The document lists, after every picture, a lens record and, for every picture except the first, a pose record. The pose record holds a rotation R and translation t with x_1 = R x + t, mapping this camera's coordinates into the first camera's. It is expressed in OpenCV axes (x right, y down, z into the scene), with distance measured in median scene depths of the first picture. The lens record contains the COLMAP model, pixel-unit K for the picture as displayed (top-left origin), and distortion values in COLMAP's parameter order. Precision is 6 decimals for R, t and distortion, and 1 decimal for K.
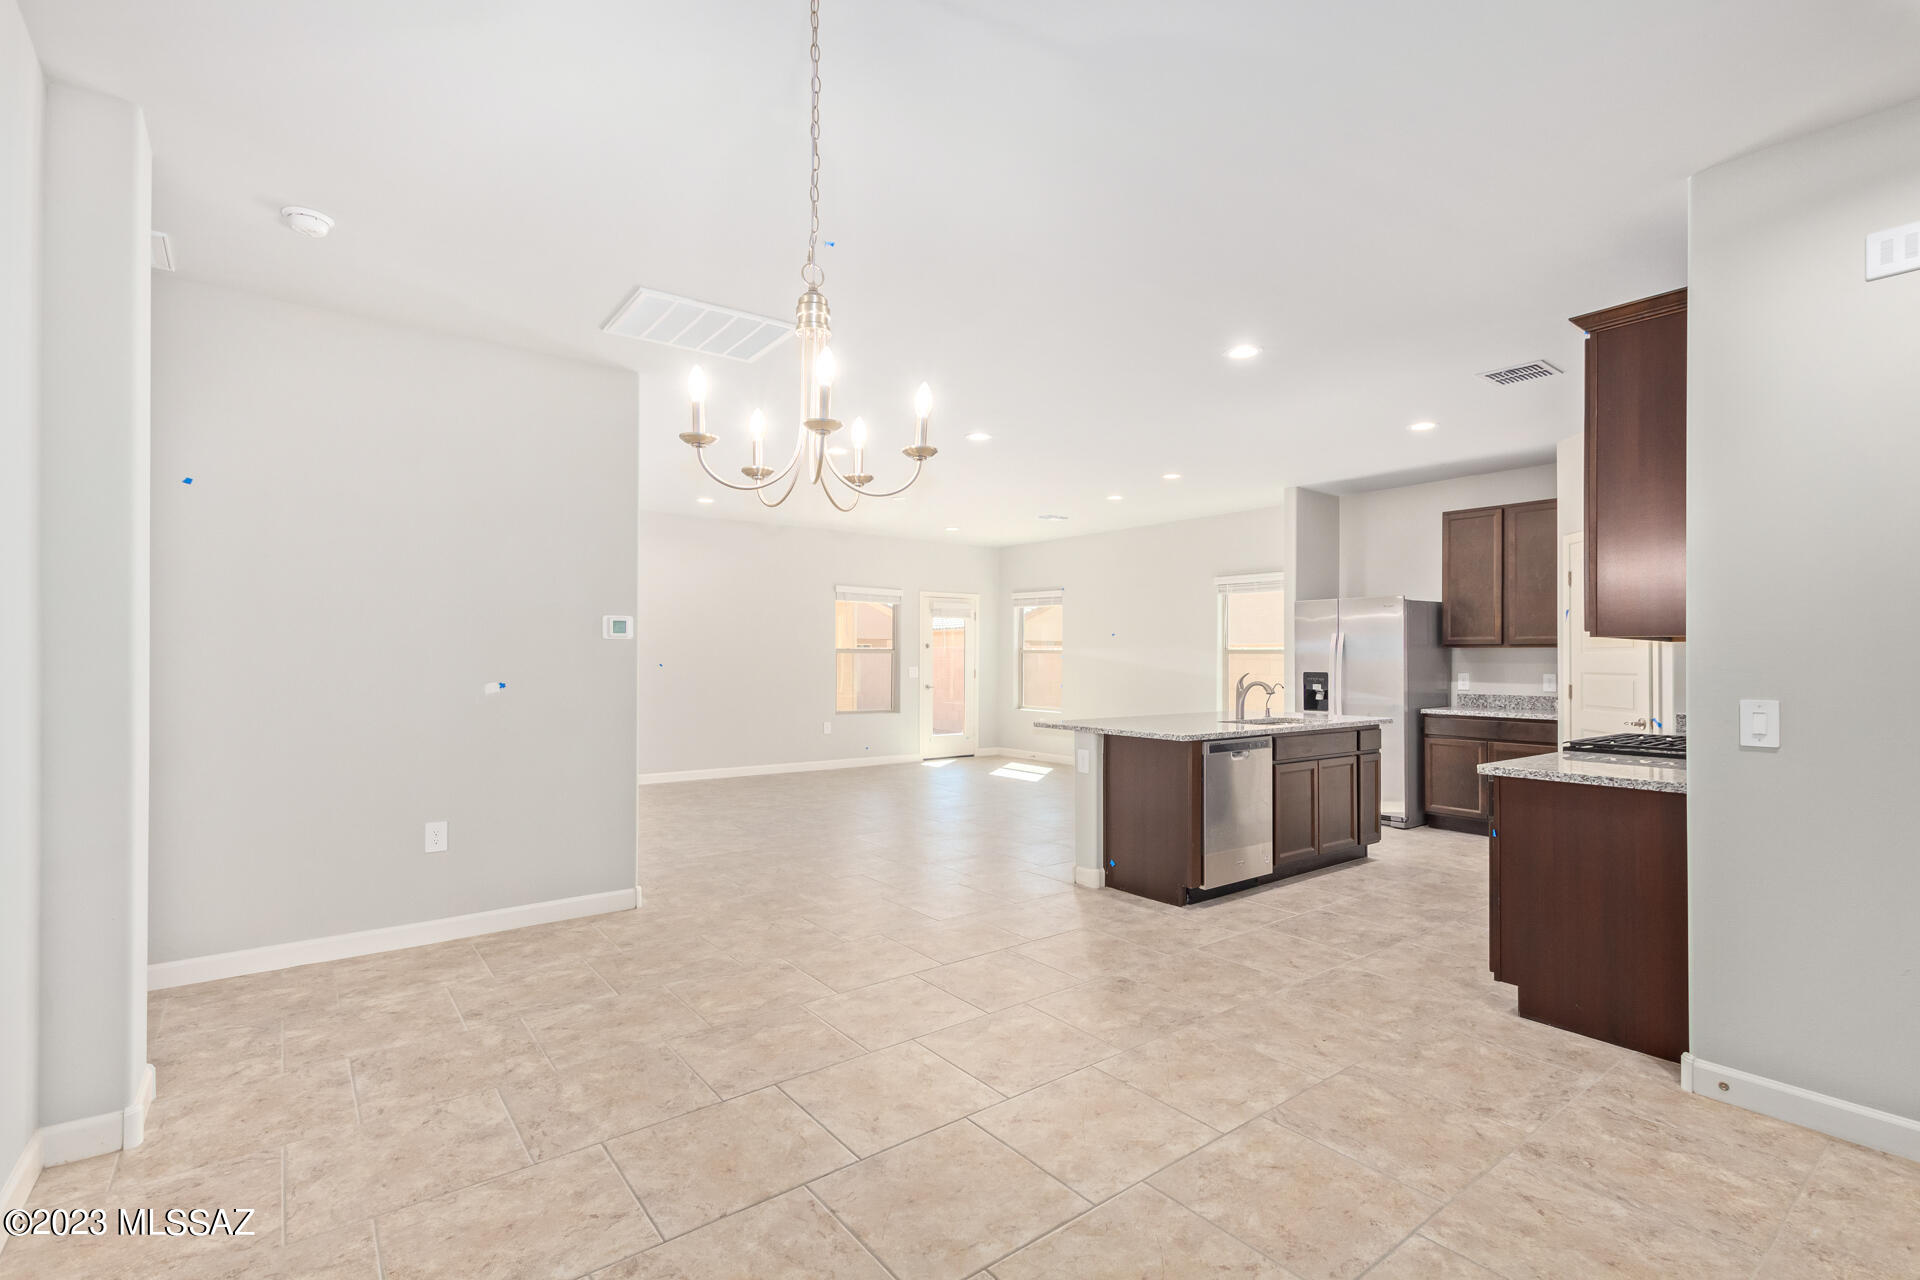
lens RADIAL K [[875.0, 0, 964.2], [0, 875.0, 655.4], [0, 0, 1]] dist [0.012974, -0.006041]
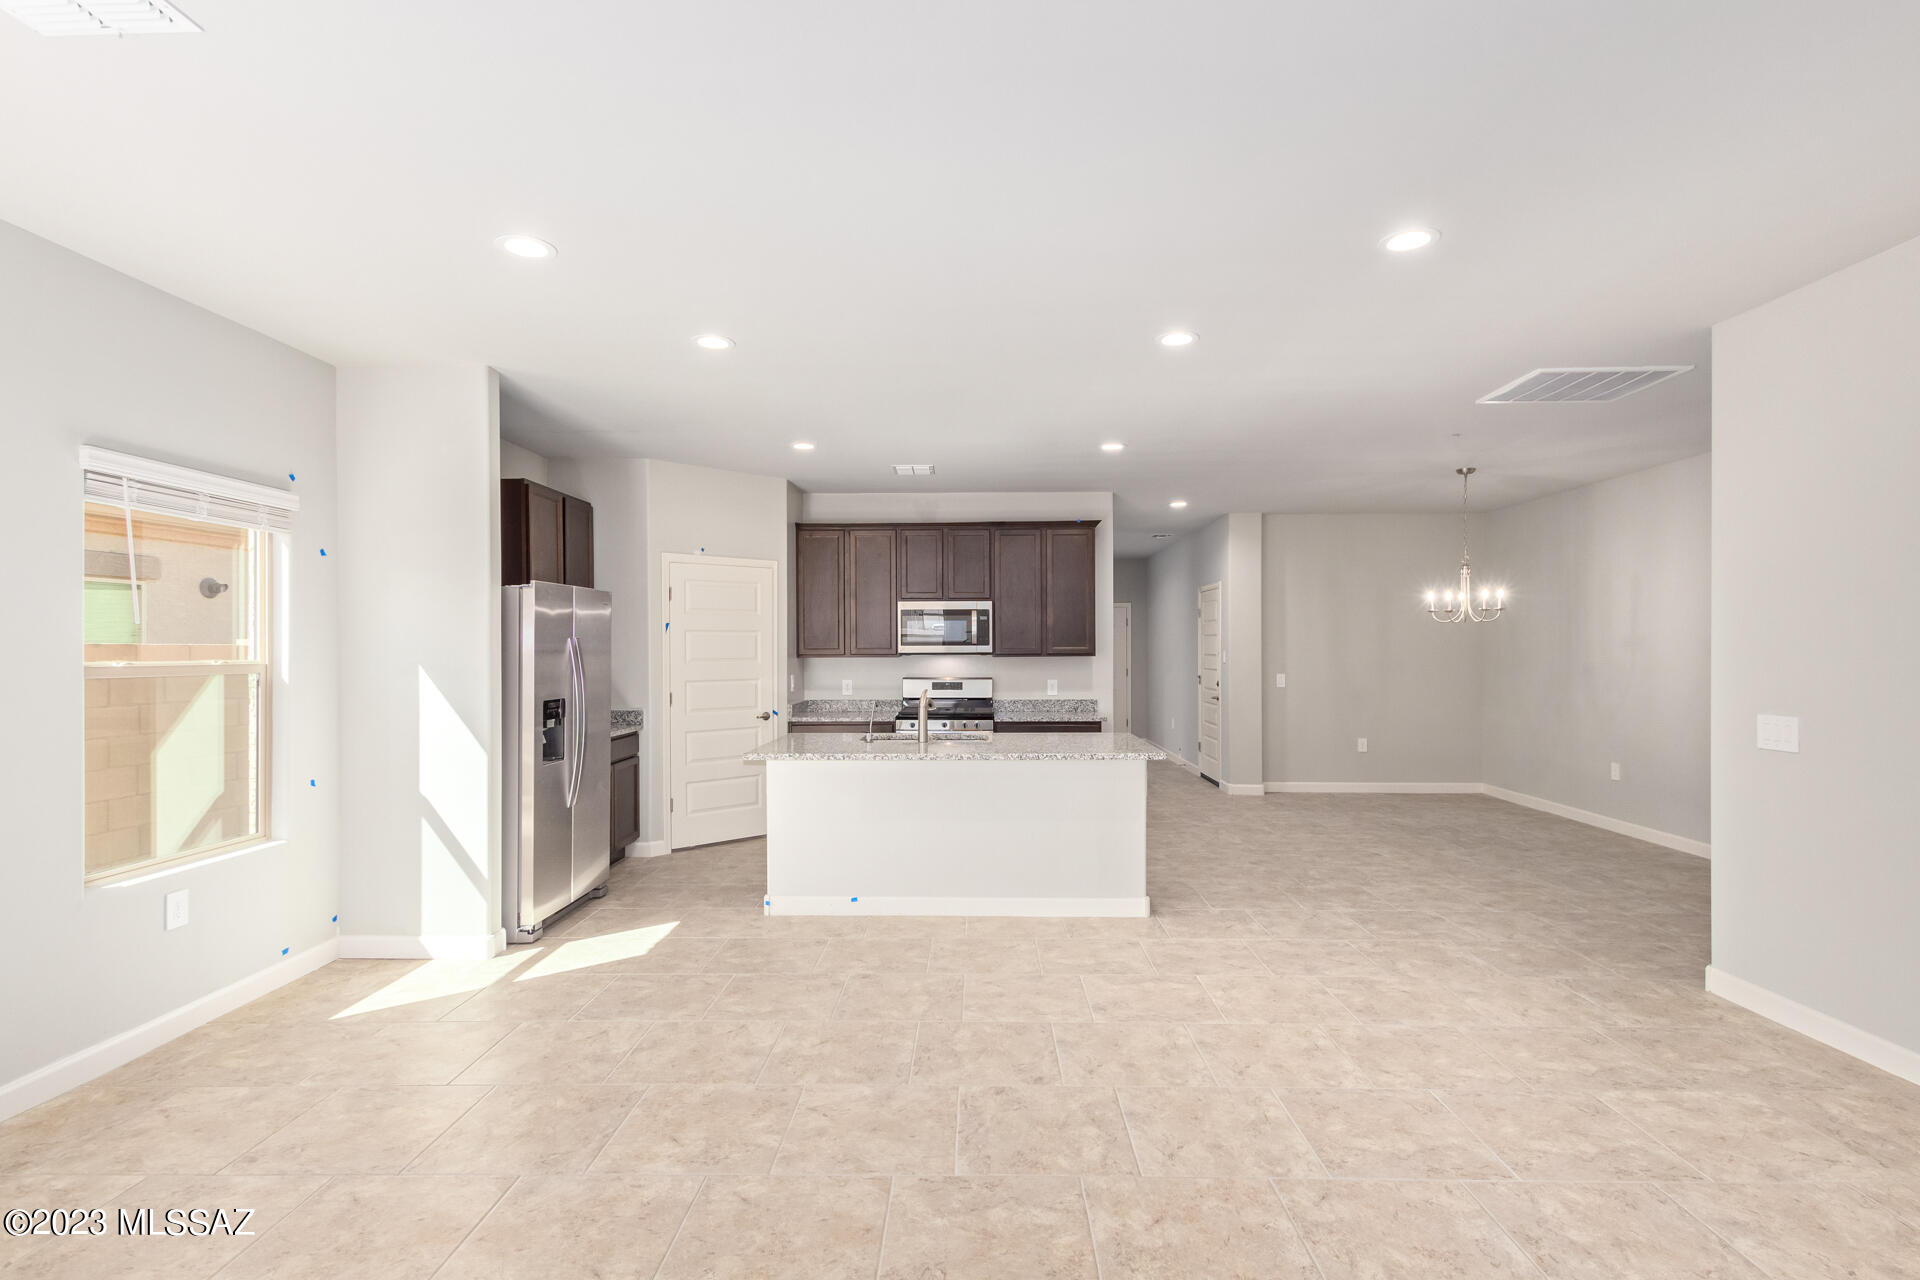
lens RADIAL K [[907.7, 0, 969.8], [0, 907.7, 647.1], [0, 0, 1]] dist [0.018213, -0.008259]
pose [[-0.784469, -0.000078, 0.620168, -0.494784], [-0.001530, 0.999997, -0.001810, -0.036868], [-0.620166, -0.002369, -0.784467, 2.857537]]
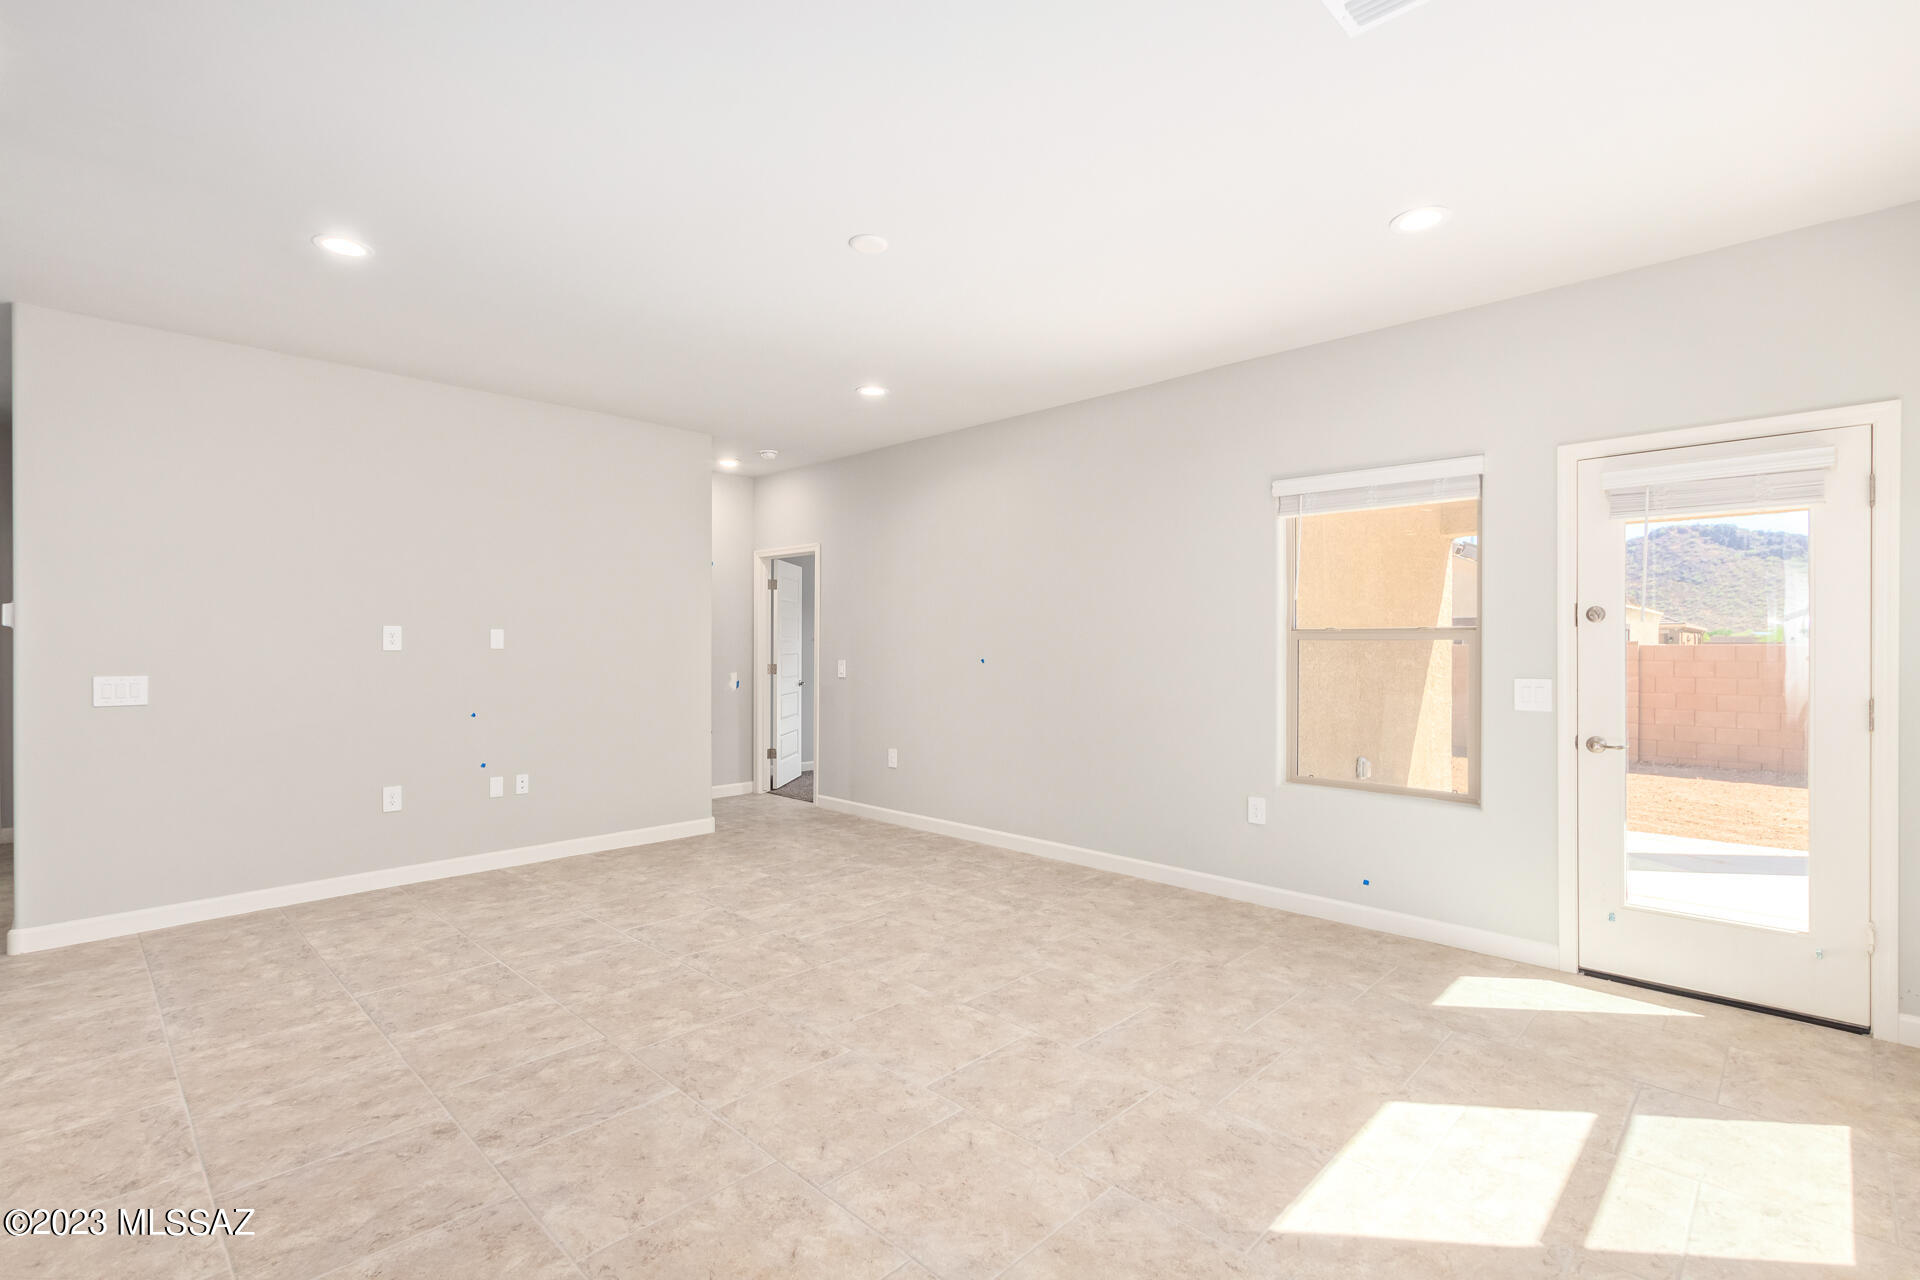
lens RADIAL K [[875.0, 0, 964.2], [0, 875.0, 655.4], [0, 0, 1]] dist [0.012974, -0.006041]
pose [[0.145132, 0.009017, -0.989371, 0.781444], [0.002985, 0.999950, 0.009551, 0.001097], [0.989408, -0.004339, 0.145098, 2.416714]]
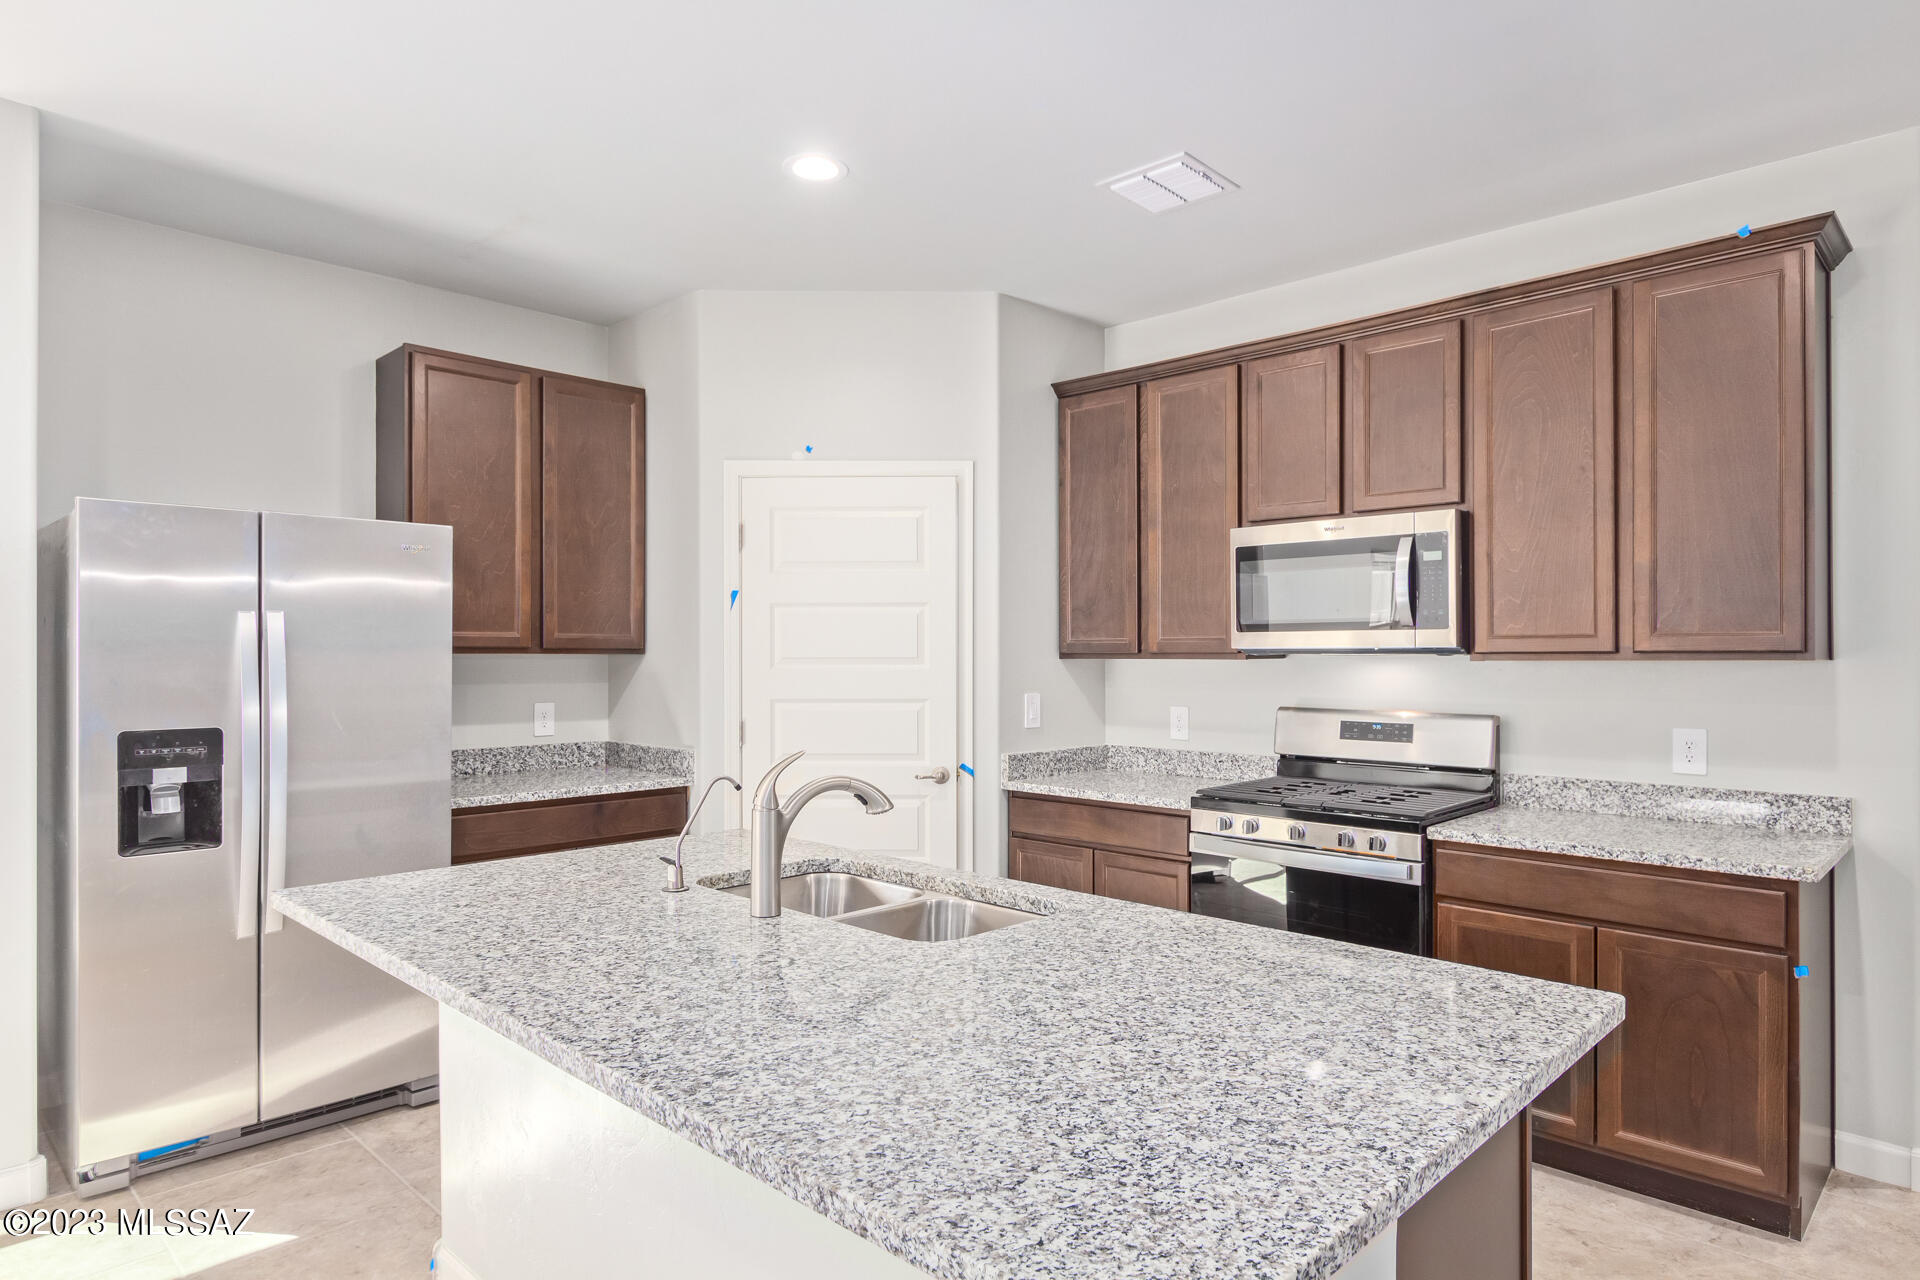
lens RADIAL K [[1109.9, 0, 962.5], [0, 1109.9, 653.8], [0, 0, 1]] dist [-0.000524, -0.000482]
pose [[-0.140564, -0.003144, 0.990067, -0.088199], [-0.004258, 0.999988, 0.002571, -0.023352], [-0.990062, -0.003854, -0.140576, 1.665351]]
